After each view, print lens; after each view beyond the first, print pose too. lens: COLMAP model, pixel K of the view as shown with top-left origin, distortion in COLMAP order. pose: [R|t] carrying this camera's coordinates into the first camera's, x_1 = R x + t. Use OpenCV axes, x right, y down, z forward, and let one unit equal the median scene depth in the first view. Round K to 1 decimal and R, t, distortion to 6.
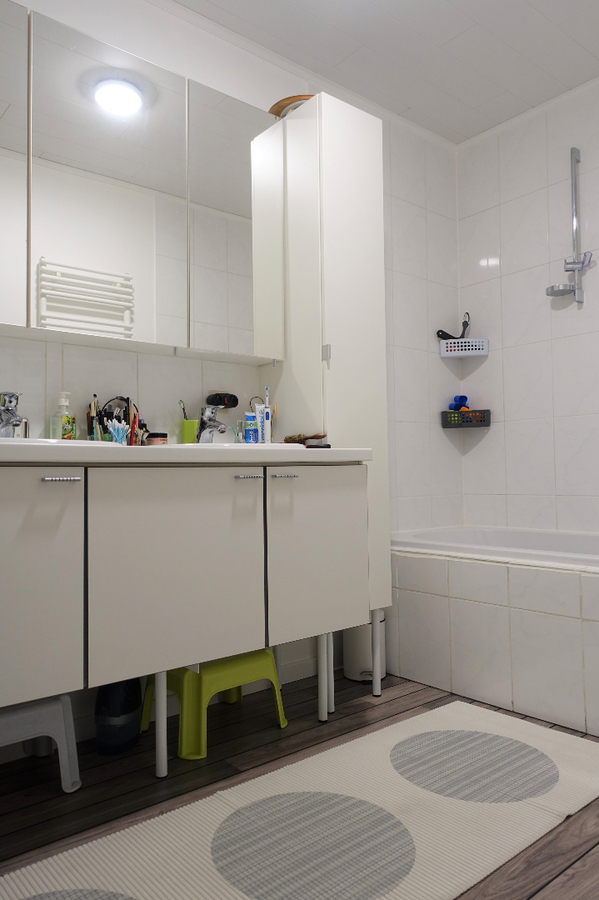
lens RADIAL K [[630.6, 0, 300.3], [0, 630.6, 449.7], [0, 0, 1]] dist [0.011059, 0.002363]
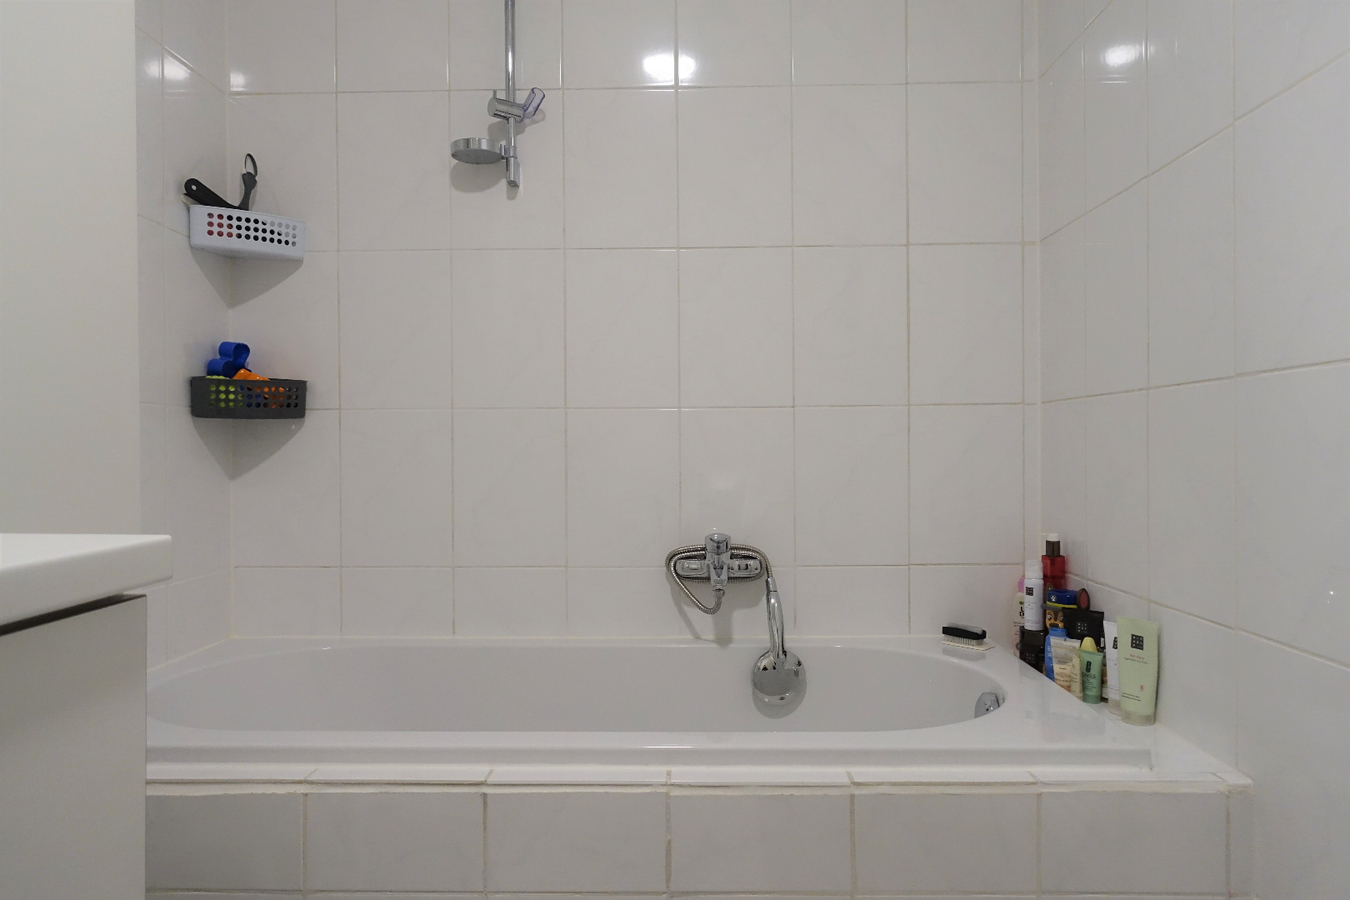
lens RADIAL K [[945.9, 0, 675.7], [0, 945.9, 447.3], [0, 0, 1]] dist [0.011059, 0.002363]
pose [[0.659148, 0.010151, 0.751945, -0.034933], [-0.032122, 0.999376, 0.014667, -0.034264], [-0.751327, -0.033822, 0.659062, 0.351958]]
